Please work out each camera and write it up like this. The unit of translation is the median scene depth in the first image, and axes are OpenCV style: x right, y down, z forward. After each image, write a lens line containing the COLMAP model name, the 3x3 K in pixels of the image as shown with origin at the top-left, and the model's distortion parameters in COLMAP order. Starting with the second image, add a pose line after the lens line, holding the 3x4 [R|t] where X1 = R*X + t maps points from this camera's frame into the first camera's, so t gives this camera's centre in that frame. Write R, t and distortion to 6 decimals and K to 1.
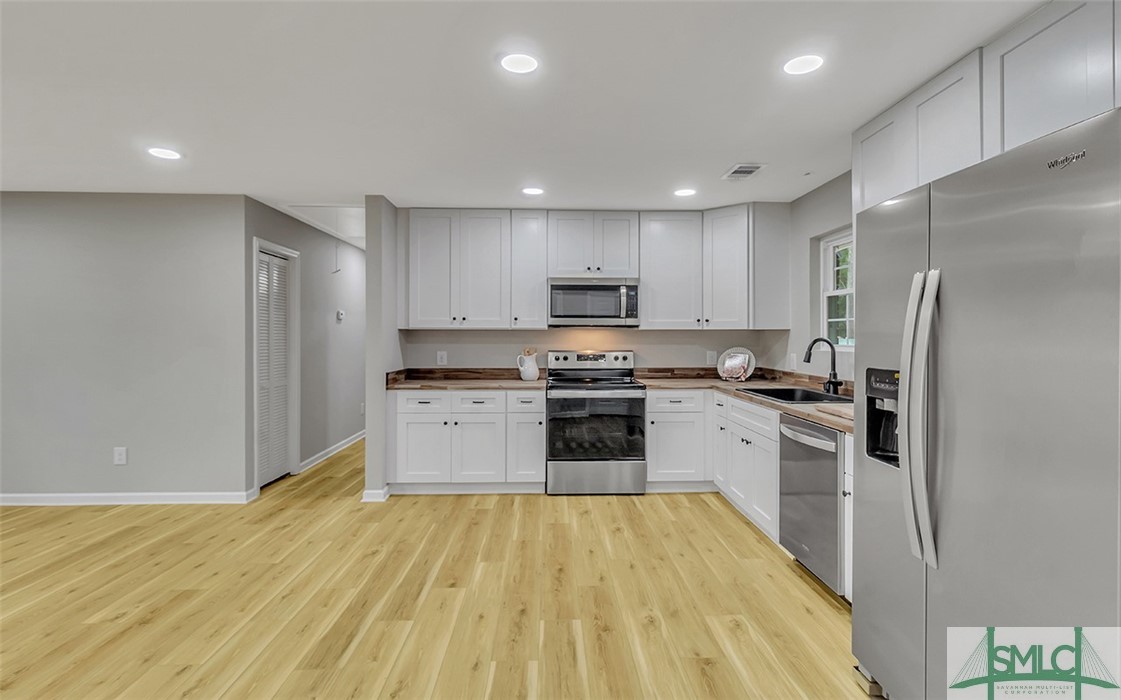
lens RADIAL K [[537.7, 0, 563.2], [0, 537.7, 331.2], [0, 0, 1]] dist [0.001402, -0.000090]
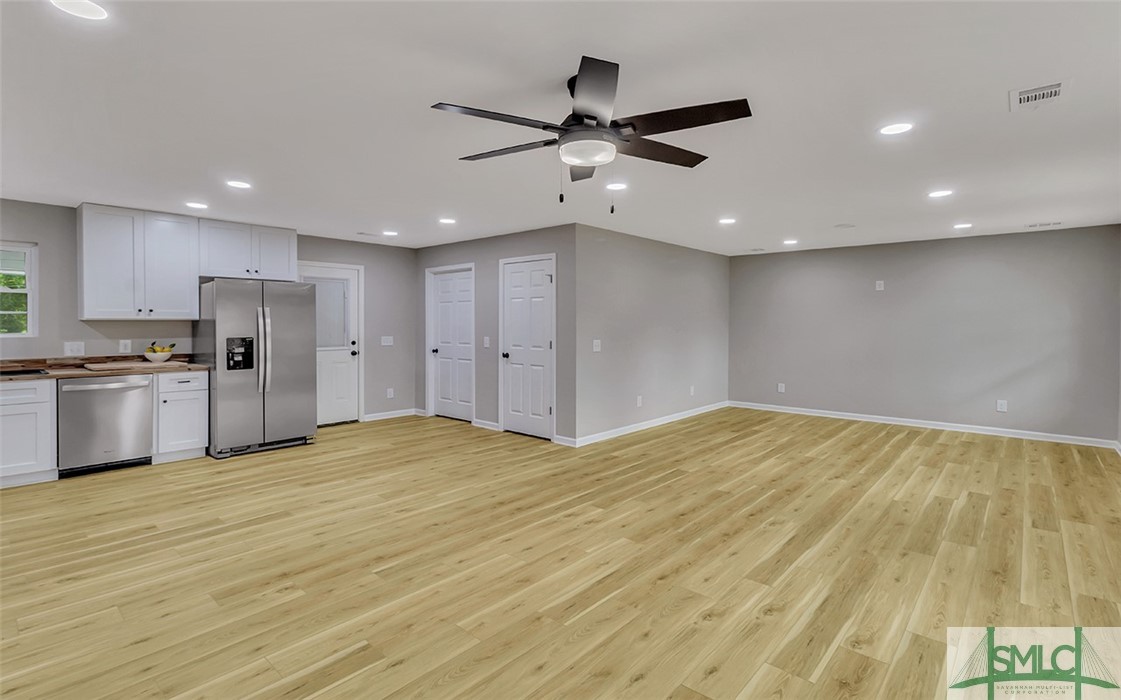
lens RADIAL K [[537.7, 0, 563.2], [0, 537.7, 331.2], [0, 0, 1]] dist [0.001402, -0.000090]
pose [[-0.724131, -0.012631, 0.689547, -1.118950], [-0.010744, 0.999918, 0.007034, -0.002762], [-0.689579, -0.002315, -0.724207, 0.792941]]
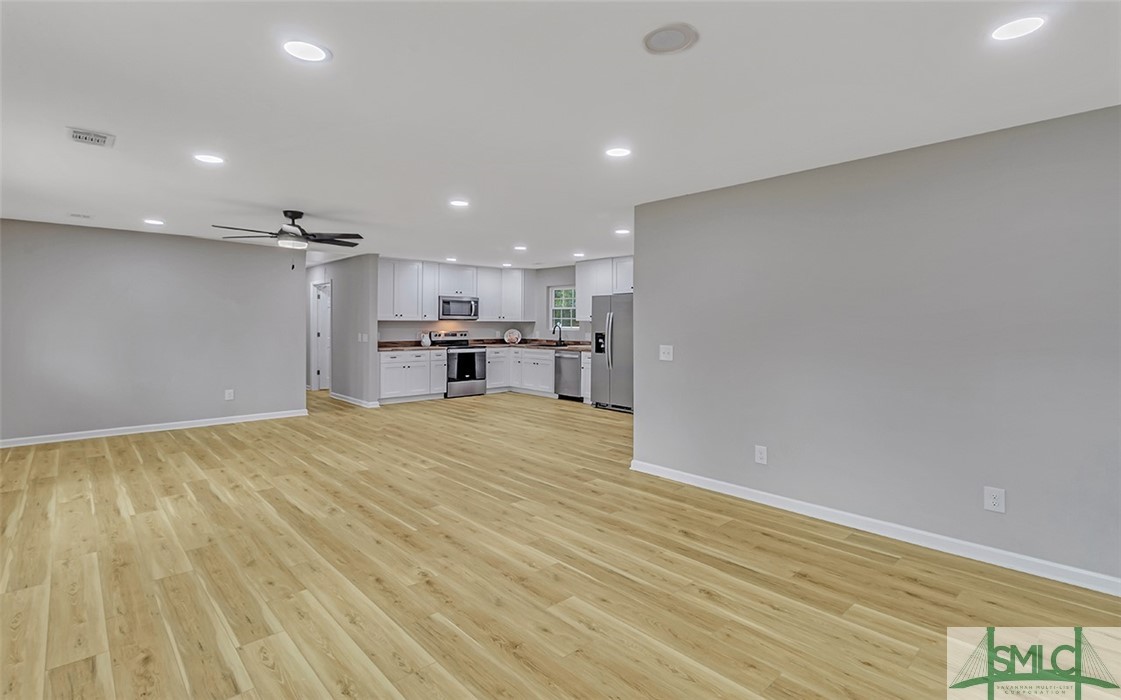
lens RADIAL K [[528.5, 0, 563.5], [0, 528.5, 334.7], [0, 0, 1]] dist [-0.000235, 0.000102]
pose [[0.759383, -0.012713, 0.650520, -1.060456], [-0.011207, 0.999405, 0.032615, -0.024248], [-0.650547, -0.032058, 0.758789, -0.912014]]
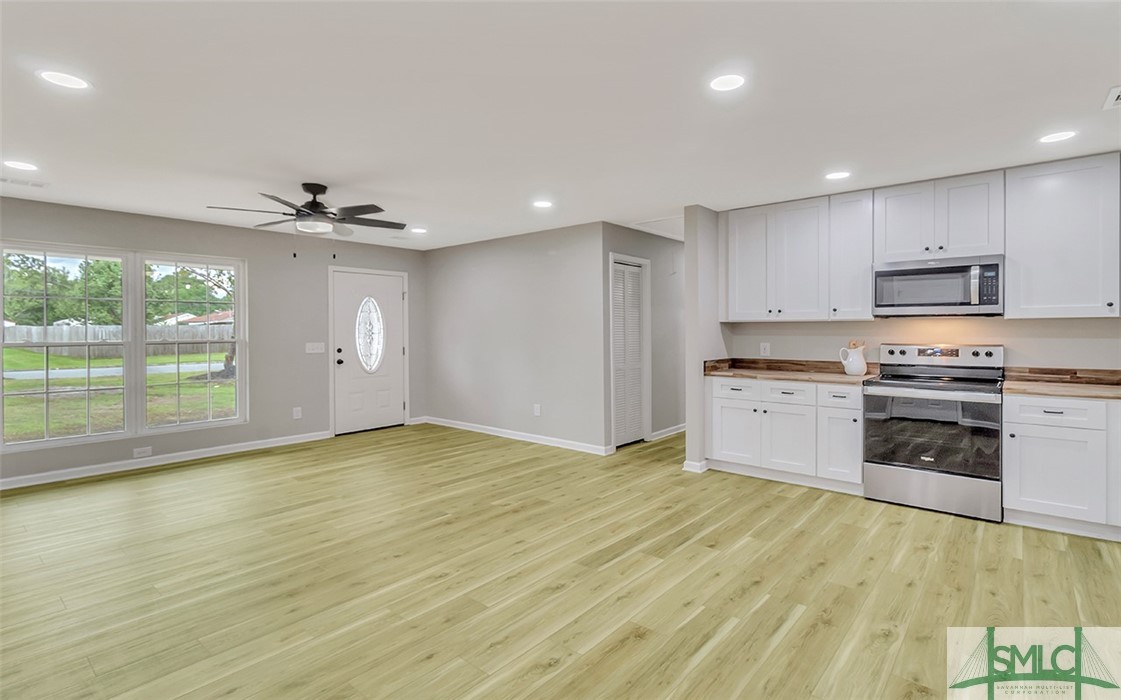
lens RADIAL K [[528.5, 0, 563.5], [0, 528.5, 334.7], [0, 0, 1]] dist [-0.000235, 0.000102]
pose [[0.739963, 0.003073, -0.672640, 0.201542], [0.011721, 0.999779, 0.017463, -0.000625], [0.672545, -0.020806, 0.739764, -0.021697]]
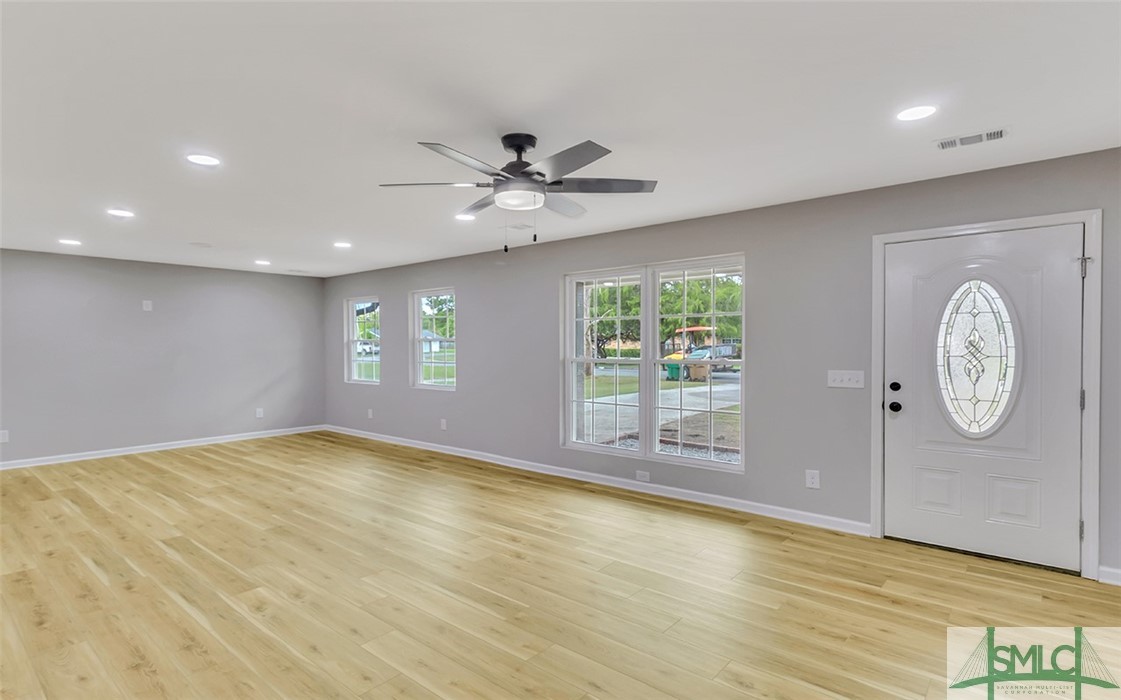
lens RADIAL K [[554.8, 0, 568.8], [0, 554.8, 348.4], [0, 0, 1]] dist [0.000364, 0.000053]
pose [[-0.660111, 0.006394, -0.751141, -0.296107], [0.008961, 0.999960, 0.000637, -0.001105], [0.751114, -0.006310, -0.660142, 0.858635]]
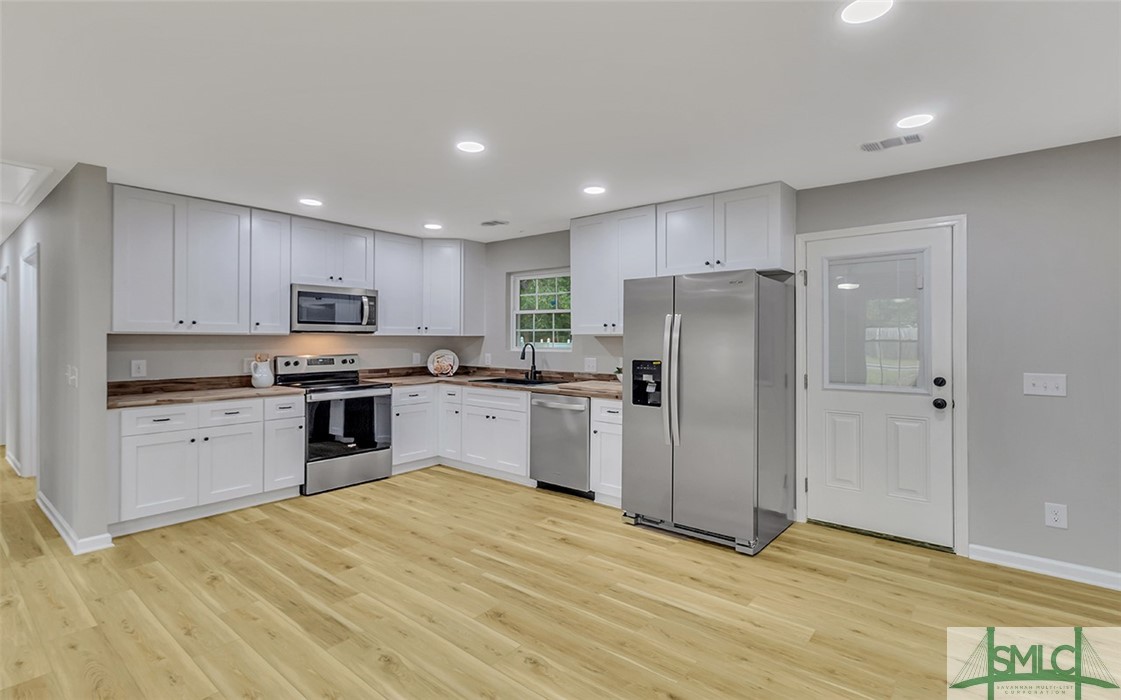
lens RADIAL K [[528.5, 0, 563.5], [0, 528.5, 334.7], [0, 0, 1]] dist [-0.000235, 0.000102]
pose [[0.659612, 0.004611, 0.751592, -0.470383], [-0.010874, 0.999935, 0.003409, -0.013666], [-0.751528, -0.010422, 0.659619, -0.038124]]
